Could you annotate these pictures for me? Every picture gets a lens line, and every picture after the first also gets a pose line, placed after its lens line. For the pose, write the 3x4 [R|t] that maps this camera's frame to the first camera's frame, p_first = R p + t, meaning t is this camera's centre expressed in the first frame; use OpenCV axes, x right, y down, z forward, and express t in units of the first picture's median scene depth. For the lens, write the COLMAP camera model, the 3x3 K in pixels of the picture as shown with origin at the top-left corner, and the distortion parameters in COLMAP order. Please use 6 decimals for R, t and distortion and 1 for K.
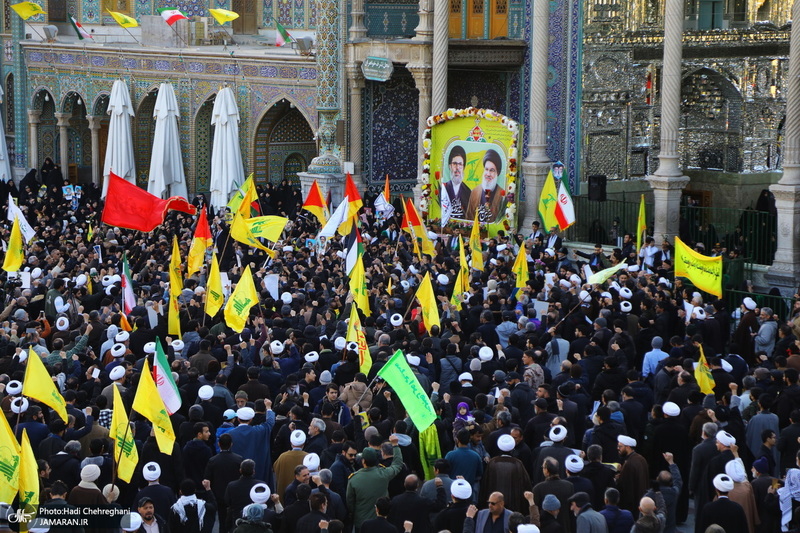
lens RADIAL K [[2361.3, 0, 391.5], [0, 2361.3, 270.5], [0, 0, 1]] dist [0.749585, 0.000000]
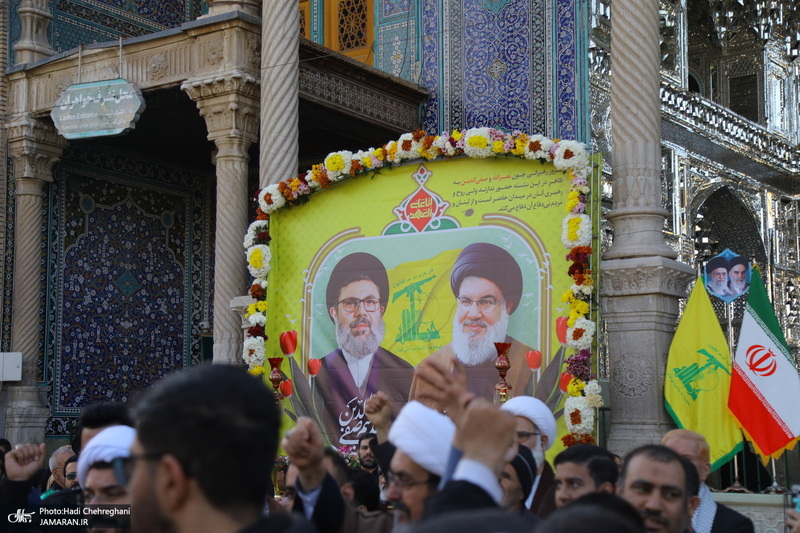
lens RADIAL K [[1369.1, 0, 400.4], [0, 1369.1, 273.0], [0, 0, 1]] dist [0.239398, 0.000000]
pose [[0.947951, 0.029396, 0.317055, -0.031449], [0.047662, 0.971412, -0.232567, 0.000005], [-0.314828, 0.235573, 0.919450, 0.774201]]
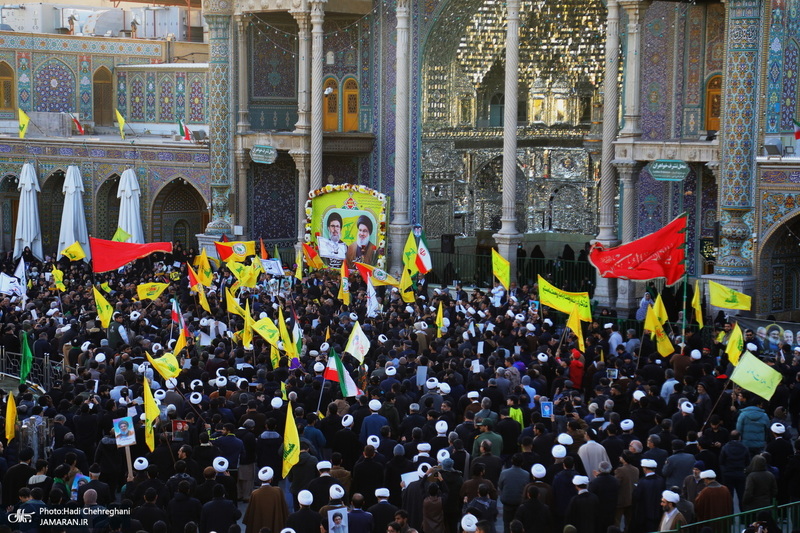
lens RADIAL K [[1978.1, 0, 395.3], [0, 1978.1, 275.4], [0, 0, 1]] dist [0.542265, 0.000000]
pose [[0.984886, -0.013306, 0.172692, -0.124389], [0.017183, 0.999632, -0.020974, 0.005622], [-0.172350, 0.023624, 0.984752, -0.084915]]
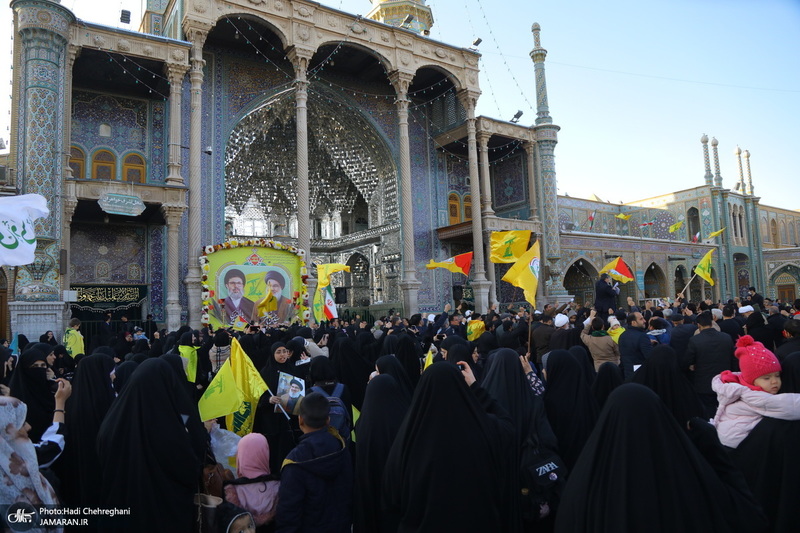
lens RADIAL K [[573.9, 0, 404.6], [0, 573.9, 261.4], [0, 0, 1]] dist [-0.063835, 0.011934]
pose [[0.020472, 0.100442, 0.994732, -0.267899], [0.156954, 0.982281, -0.102415, -0.010307], [-0.987394, 0.158224, 0.004345, 0.874042]]
